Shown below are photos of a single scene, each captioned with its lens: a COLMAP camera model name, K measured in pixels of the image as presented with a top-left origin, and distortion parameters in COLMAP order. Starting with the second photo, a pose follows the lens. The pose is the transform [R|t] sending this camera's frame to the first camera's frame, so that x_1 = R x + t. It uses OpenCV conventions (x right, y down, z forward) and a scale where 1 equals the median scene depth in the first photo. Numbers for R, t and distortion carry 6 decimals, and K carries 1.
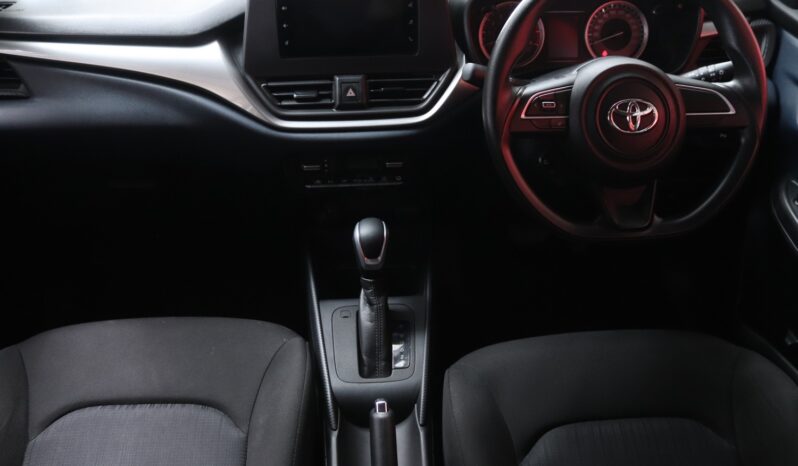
lens RADIAL K [[672.7, 0, 399.0], [0, 672.7, 233.0], [0, 0, 1]] dist [-0.087722, 0.005295]
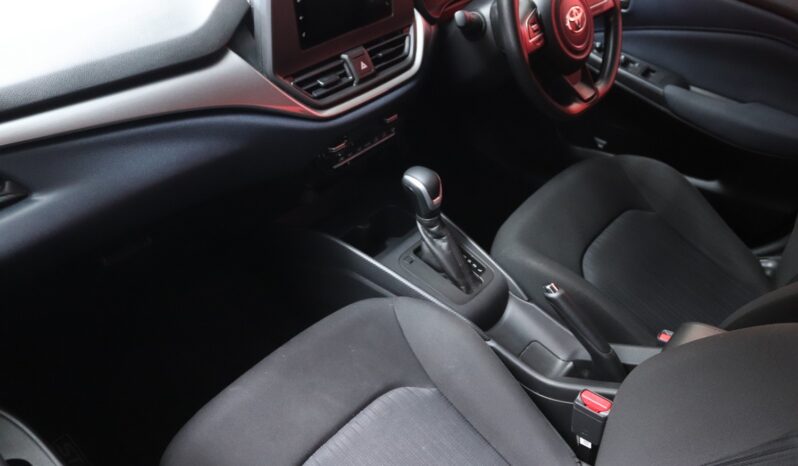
lens RADIAL K [[672.7, 0, 399.0], [0, 672.7, 233.0], [0, 0, 1]] dist [-0.087722, 0.005295]
pose [[0.675097, -0.428954, 0.600202, -0.780598], [0.359044, 0.901767, 0.240631, -0.204233], [-0.644463, 0.053050, 0.762793, 0.171991]]
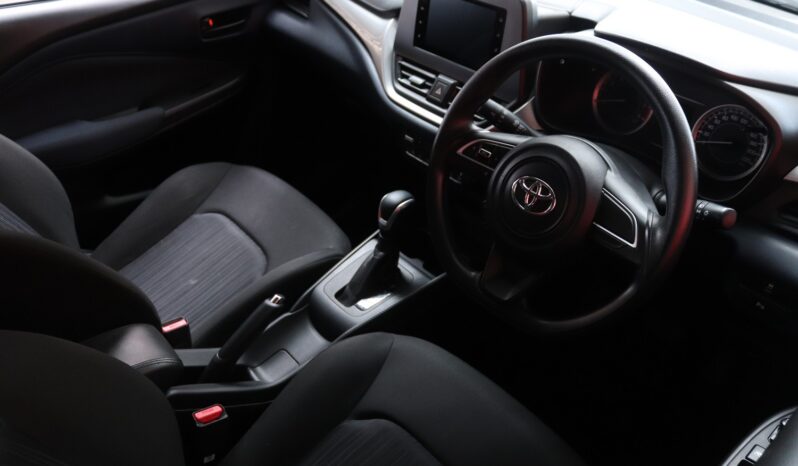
lens RADIAL K [[672.7, 0, 399.0], [0, 672.7, 233.0], [0, 0, 1]] dist [-0.087722, 0.005295]
pose [[0.591524, 0.472866, -0.653067, 0.780631], [-0.468054, 0.860907, 0.199410, -0.194672], [0.656524, 0.187715, 0.730574, 0.129056]]
